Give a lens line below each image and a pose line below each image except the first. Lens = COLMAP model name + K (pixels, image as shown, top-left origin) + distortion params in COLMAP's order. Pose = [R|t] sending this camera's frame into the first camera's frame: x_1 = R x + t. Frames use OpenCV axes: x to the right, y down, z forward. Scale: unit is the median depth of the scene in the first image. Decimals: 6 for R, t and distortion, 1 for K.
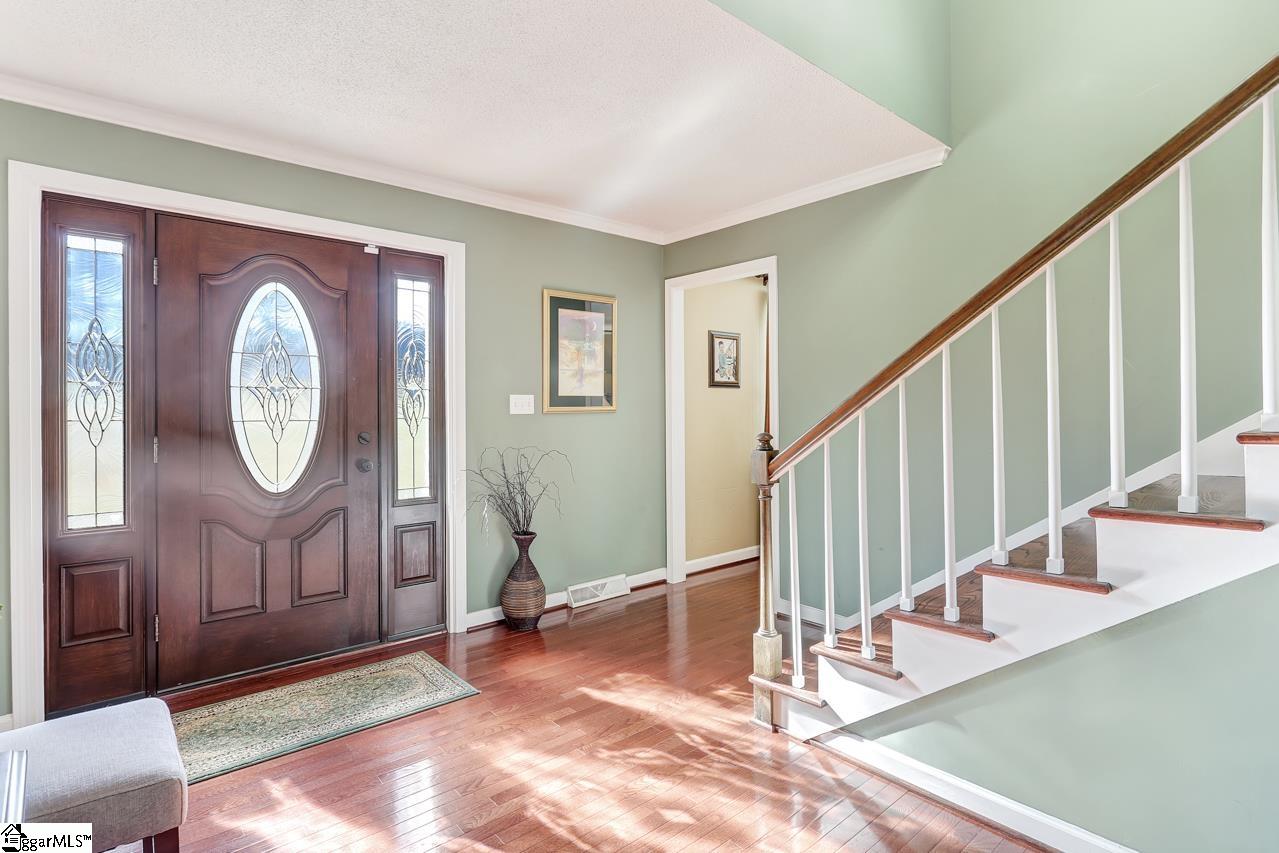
lens RADIAL K [[626.1, 0, 635.7], [0, 626.1, 418.0], [0, 0, 1]] dist [0.000581, 0.000080]
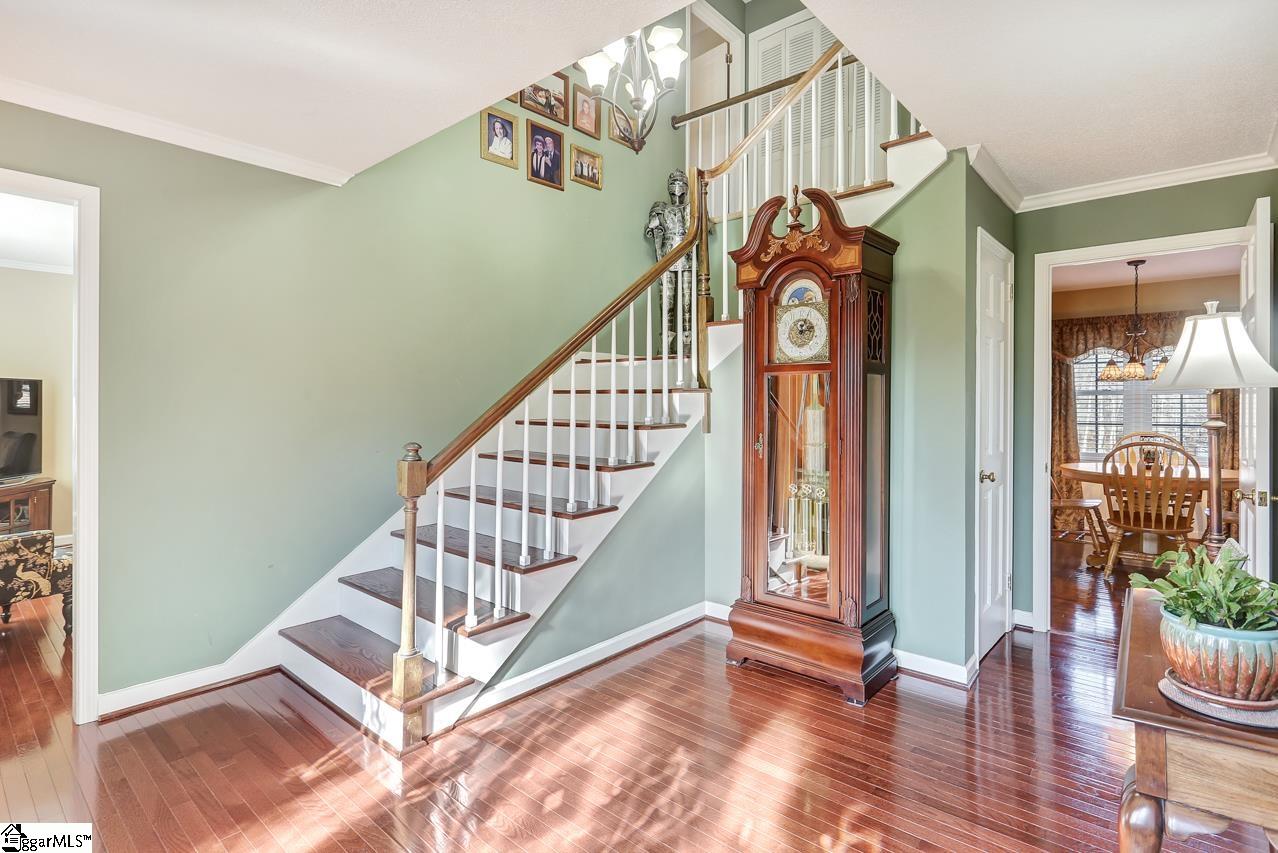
lens RADIAL K [[625.6, 0, 635.2], [0, 625.6, 418.0], [0, 0, 1]] dist [0.000581, 0.000080]
pose [[-0.150863, 0.000624, 0.988554, -0.859648], [0.004429, 0.999990, 0.000045, -0.007528], [-0.988545, 0.004385, -0.150864, 0.879446]]
